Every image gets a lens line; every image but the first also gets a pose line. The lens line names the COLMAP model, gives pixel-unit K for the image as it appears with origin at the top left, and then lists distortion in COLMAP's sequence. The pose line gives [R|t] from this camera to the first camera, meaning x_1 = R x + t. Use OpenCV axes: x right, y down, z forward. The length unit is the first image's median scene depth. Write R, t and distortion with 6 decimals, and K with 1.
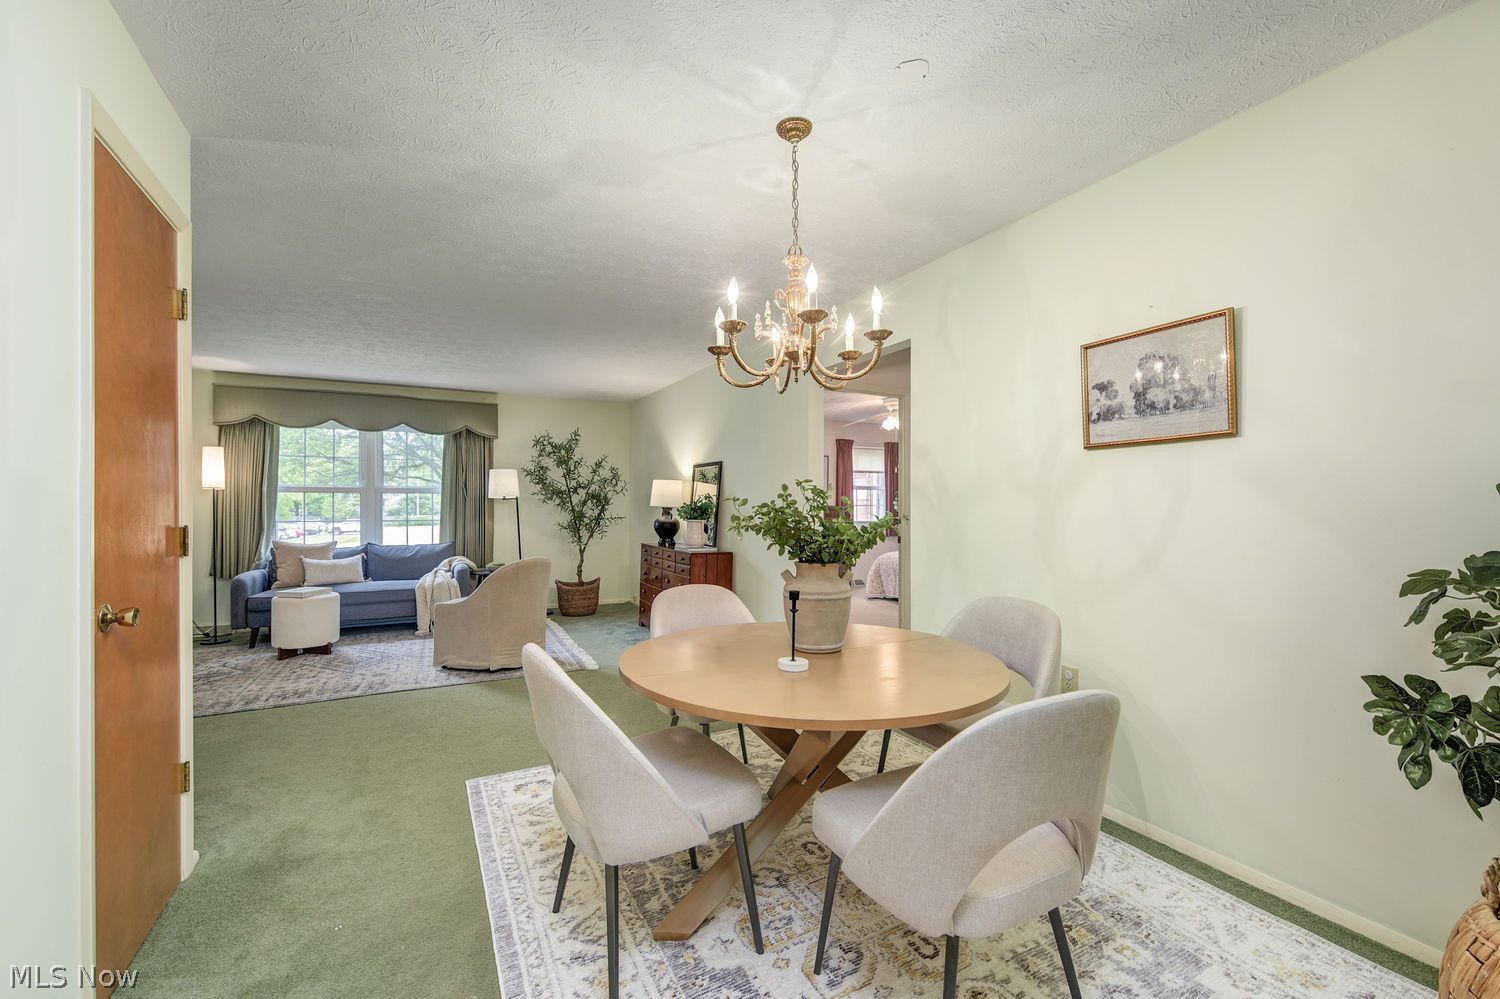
lens RADIAL K [[620.5, 0, 745.7], [0, 620.5, 500.6], [0, 0, 1]] dist [0.005571, 0.000051]
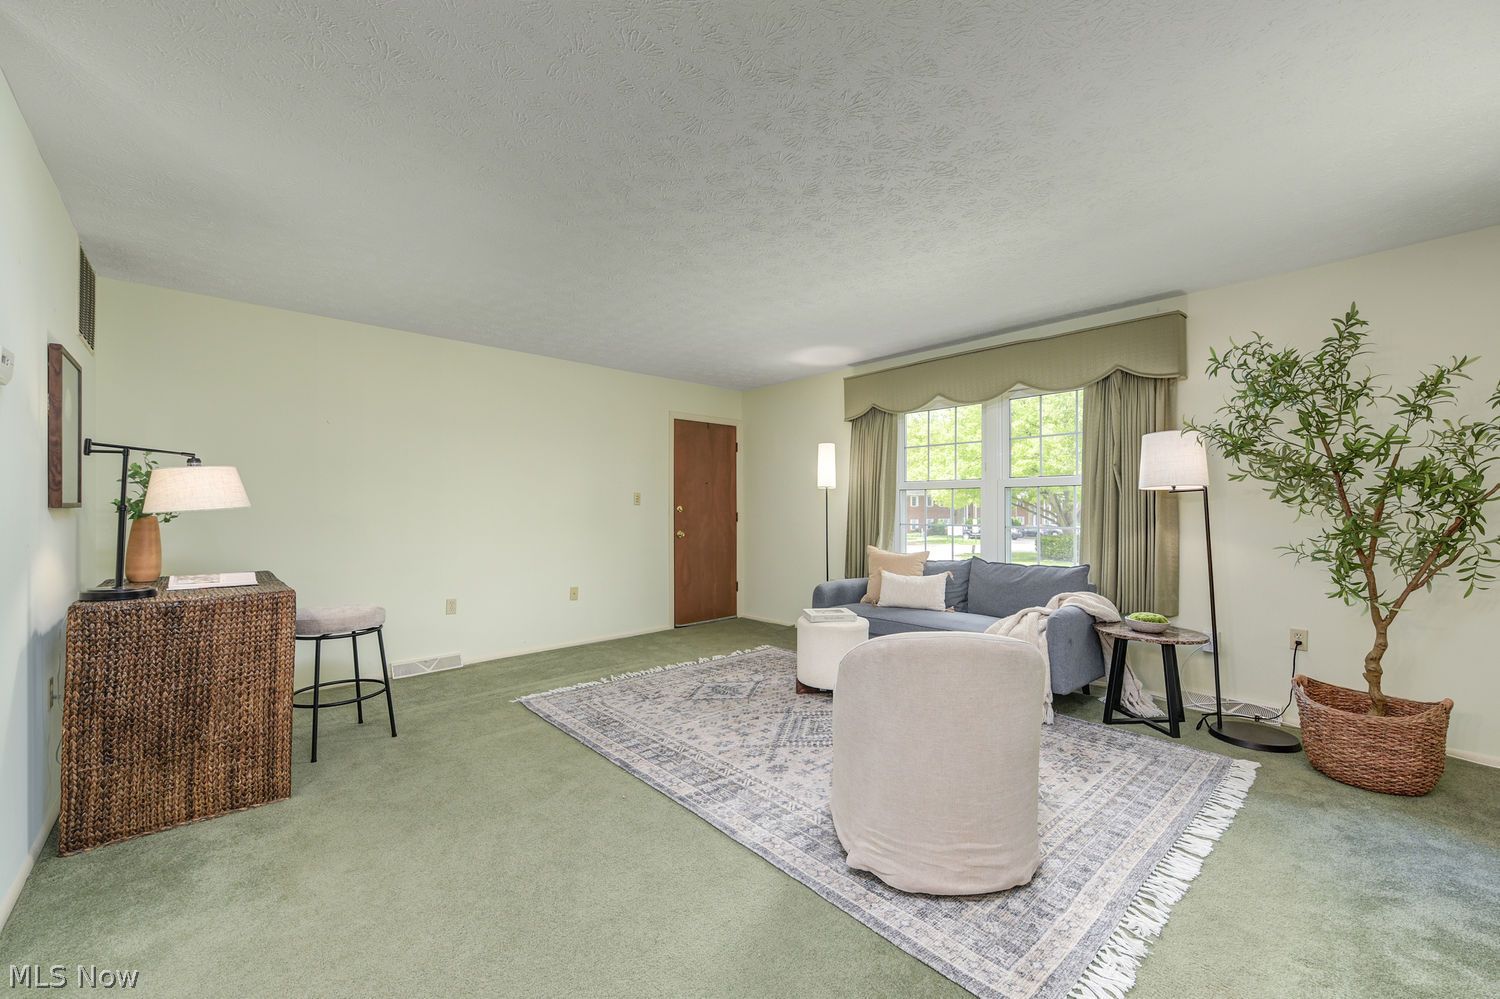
lens RADIAL K [[594.4, 0, 749.6], [0, 594.4, 510.8], [0, 0, 1]] dist [-0.002957, -0.000630]
pose [[0.253120, 0.003586, -0.967428, -0.006191], [0.006387, 0.999965, 0.005378, 0.008776], [0.967414, -0.007540, 0.253088, 0.538019]]
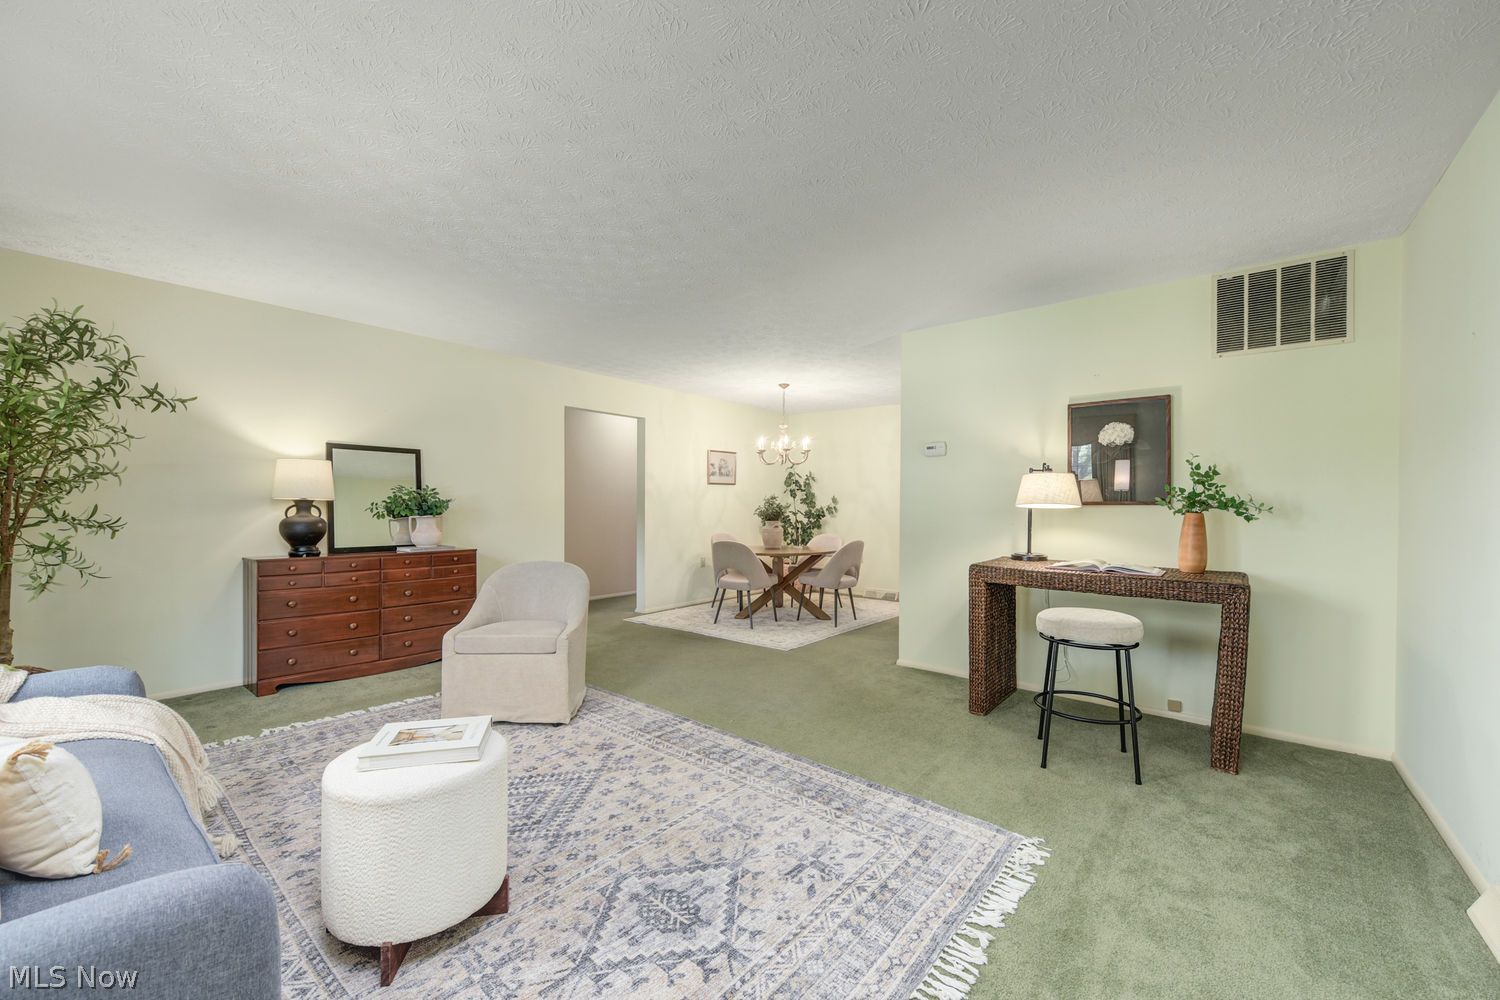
lens RADIAL K [[594.4, 0, 749.6], [0, 594.4, 511.3], [0, 0, 1]] dist [-0.002957, -0.000630]
pose [[-0.391718, -0.010331, 0.920027, -0.815040], [-0.013956, 0.999889, 0.005286, 0.011718], [-0.919979, -0.010769, -0.391819, 0.728965]]
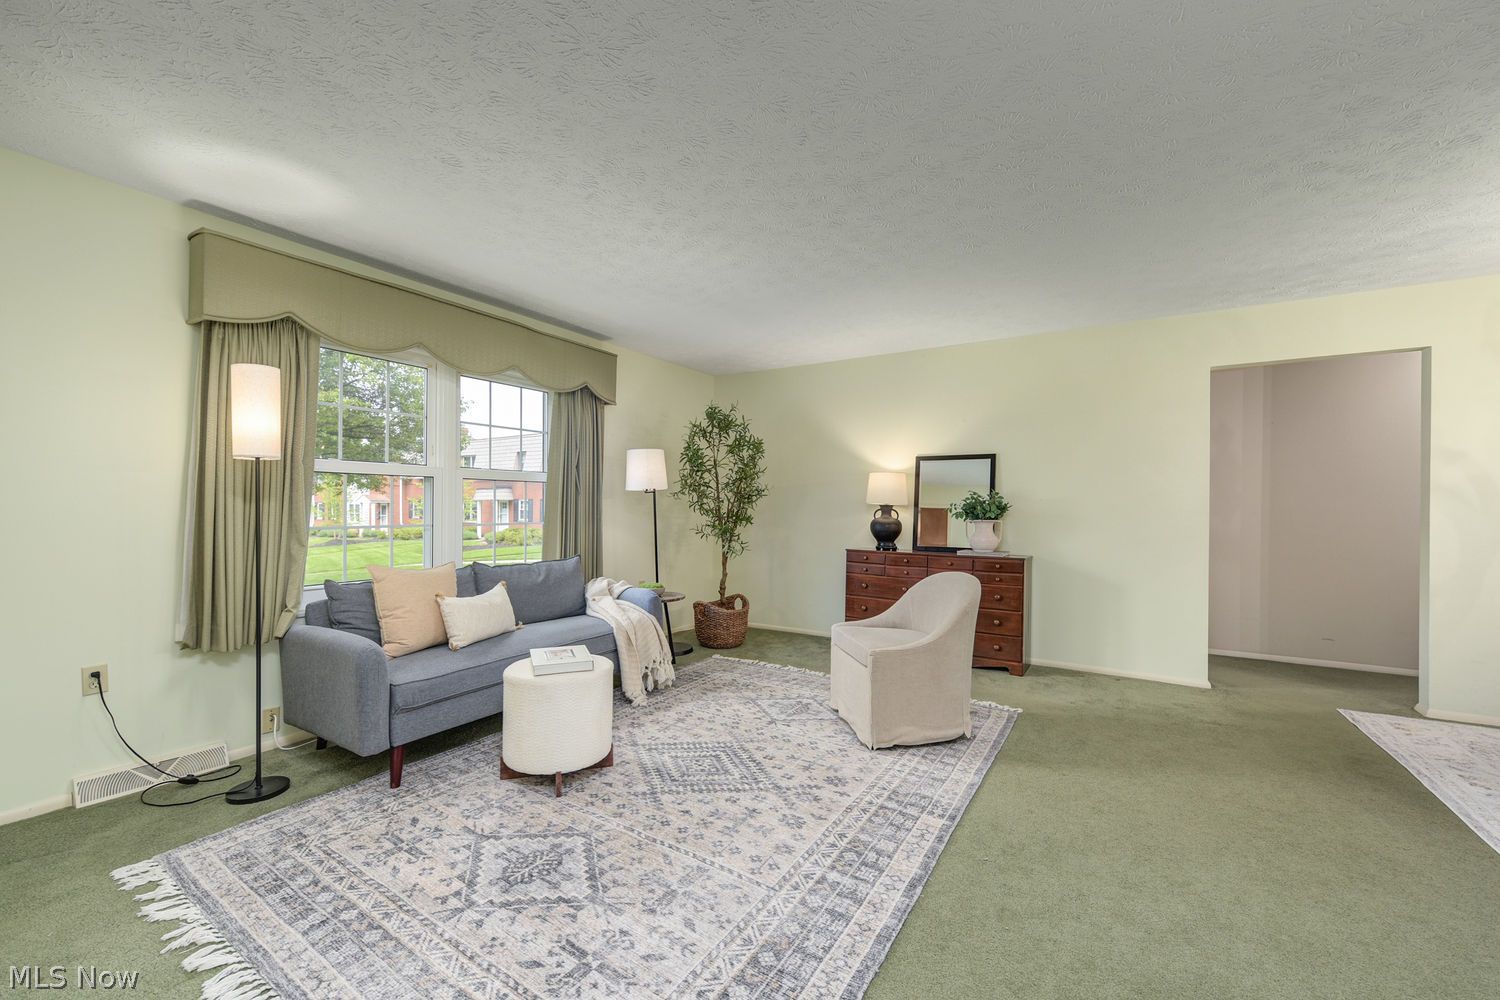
lens RADIAL K [[594.4, 0, 749.6], [0, 594.4, 511.3], [0, 0, 1]] dist [-0.002957, -0.000630]
pose [[0.865668, 0.001735, 0.500616, -0.621031], [-0.011606, 0.999795, 0.016604, 0.007438], [-0.500485, -0.020183, 0.865510, 0.361066]]
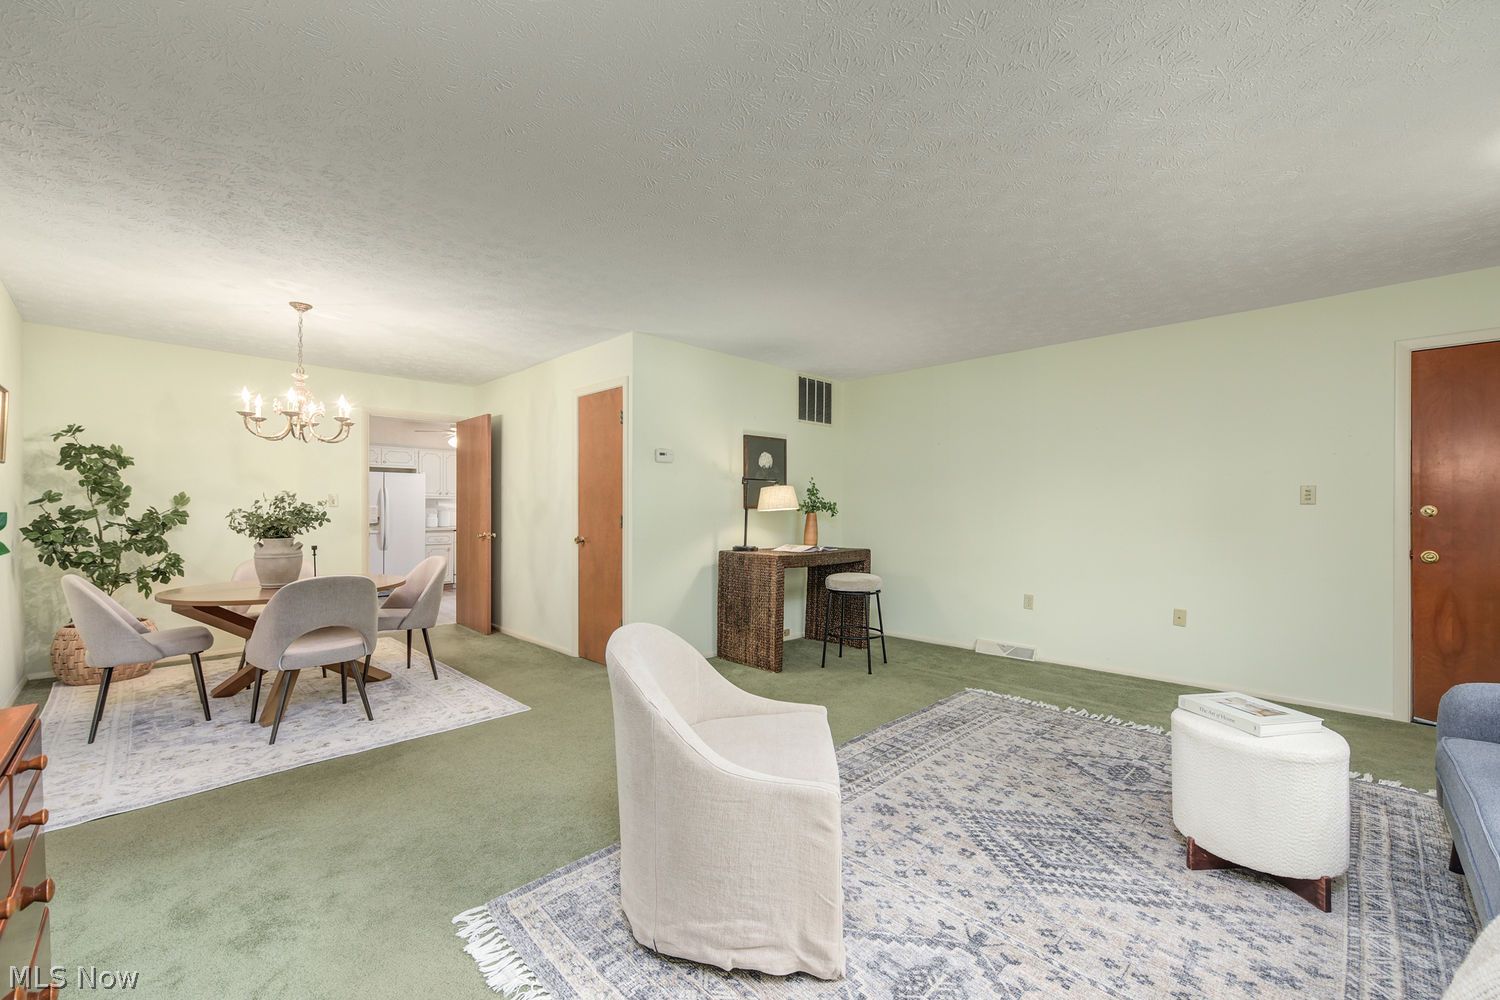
lens RADIAL K [[594.4, 0, 749.6], [0, 594.4, 511.3], [0, 0, 1]] dist [-0.002957, -0.000630]
pose [[-0.956113, 0.001662, -0.292993, -0.208230], [0.002367, 0.999995, -0.002054, 0.009645], [0.292988, -0.002657, -0.956112, 0.965142]]
